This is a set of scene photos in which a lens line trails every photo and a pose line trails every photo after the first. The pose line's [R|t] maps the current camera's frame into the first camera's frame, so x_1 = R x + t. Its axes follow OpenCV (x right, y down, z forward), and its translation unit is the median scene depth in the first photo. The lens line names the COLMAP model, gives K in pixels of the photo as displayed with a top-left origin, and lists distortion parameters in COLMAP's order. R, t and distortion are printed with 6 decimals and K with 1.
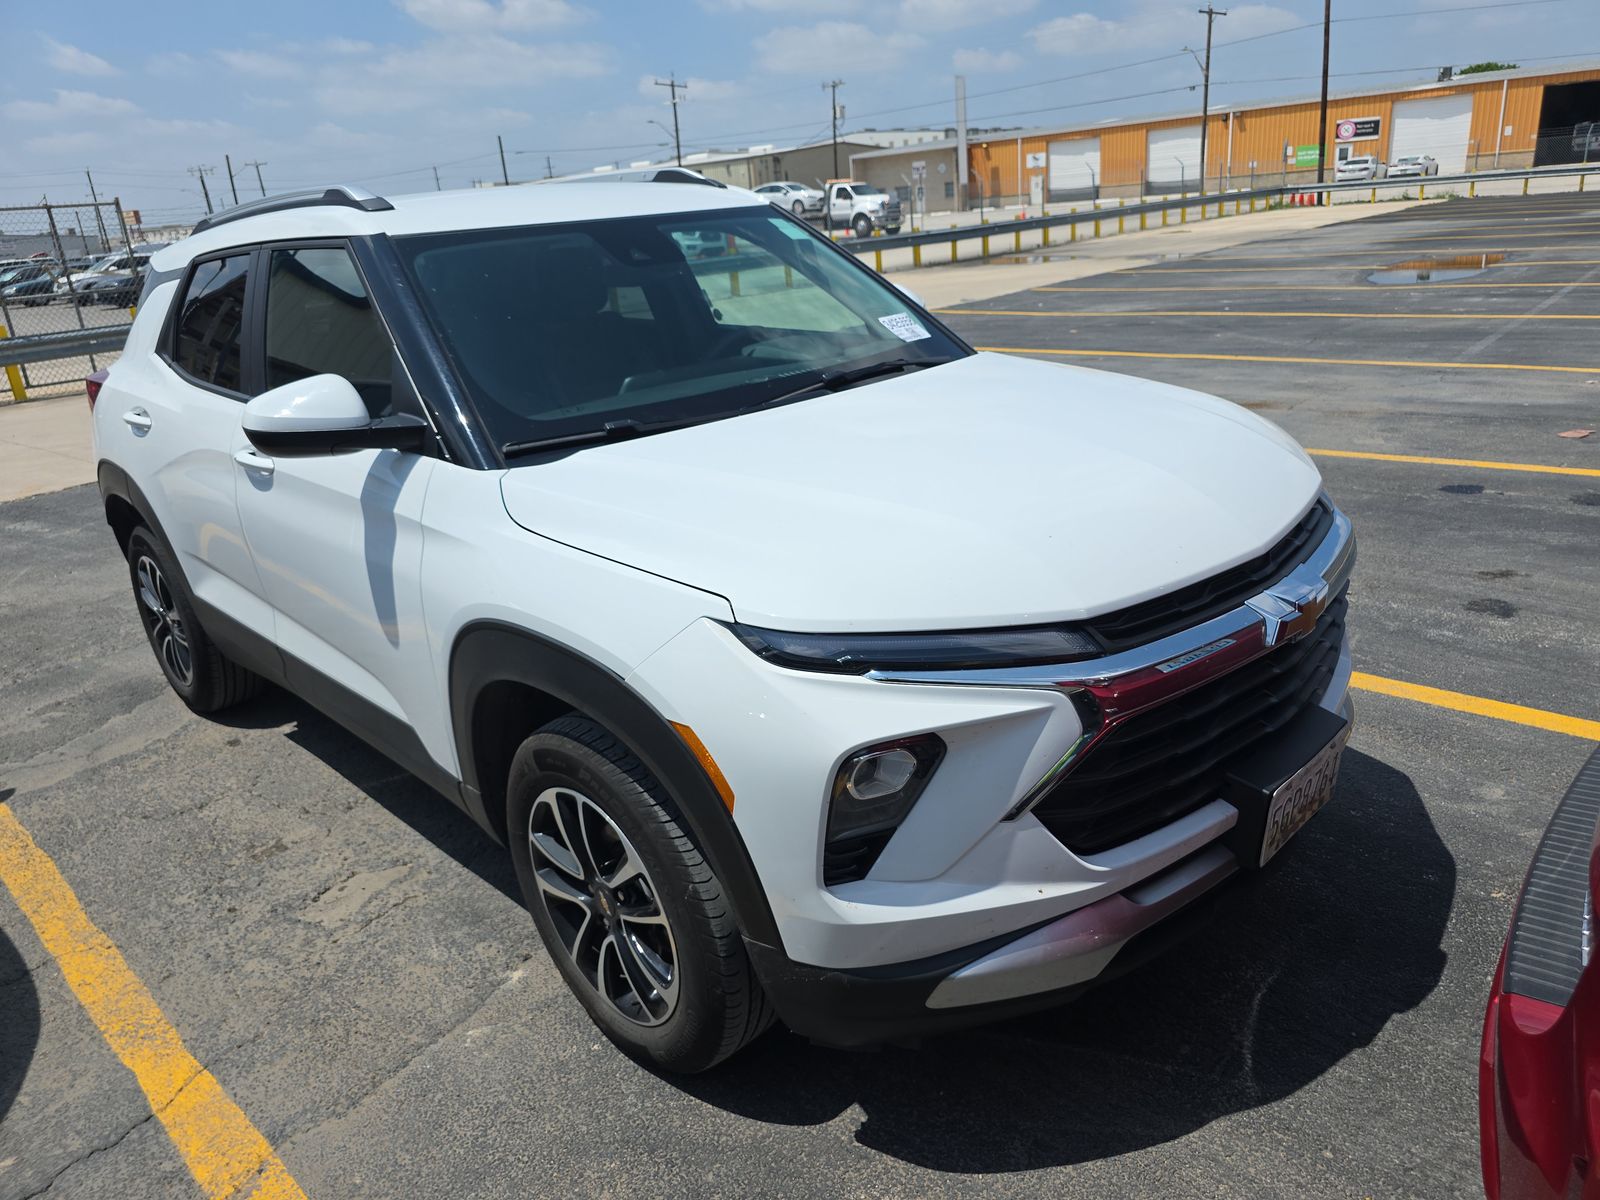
lens RADIAL K [[1107.1, 0, 802.7], [0, 1107.1, 596.1], [0, 0, 1]] dist [0.032865, -0.026893]
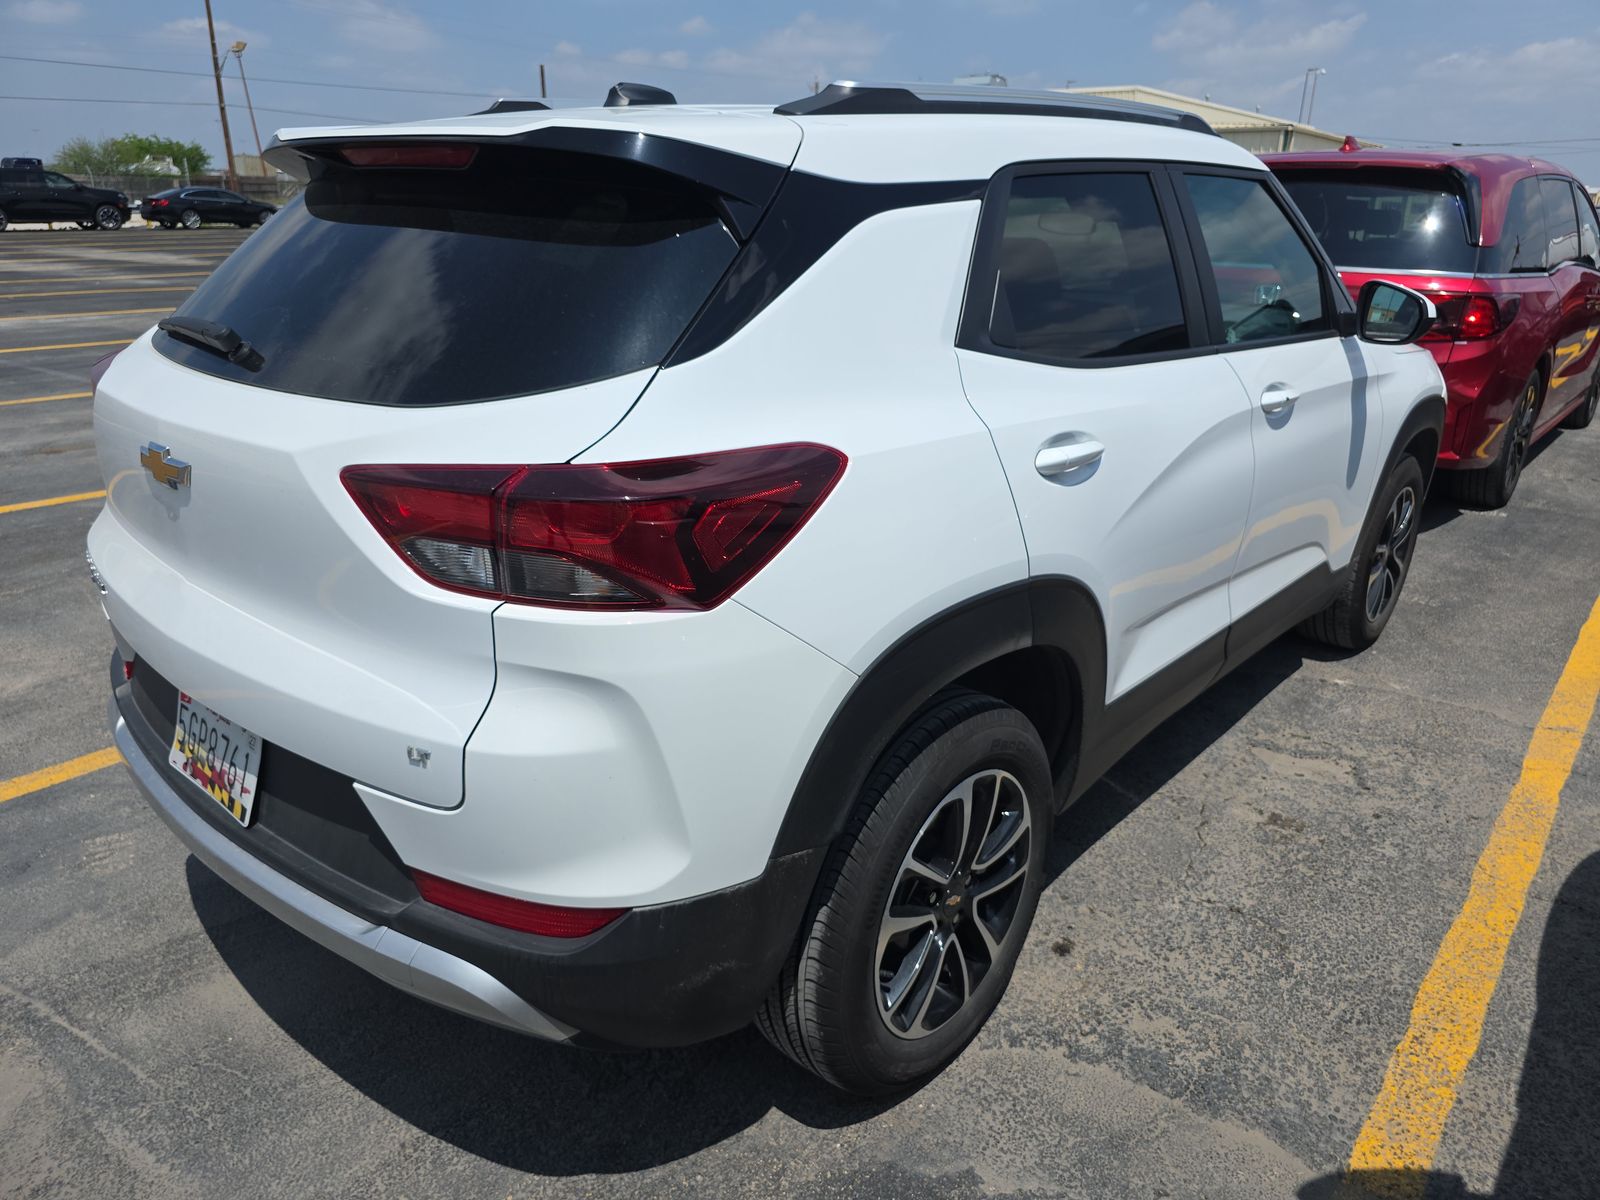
lens RADIAL K [[1107.1, 0, 814.4], [0, 1107.1, 594.8], [0, 0, 1]] dist [0.032865, -0.026893]
pose [[-0.096526, -0.256042, 0.961834, -1.527470], [0.322873, 0.906036, 0.273591, -0.389645], [-0.941507, 0.336958, -0.004787, 1.550986]]
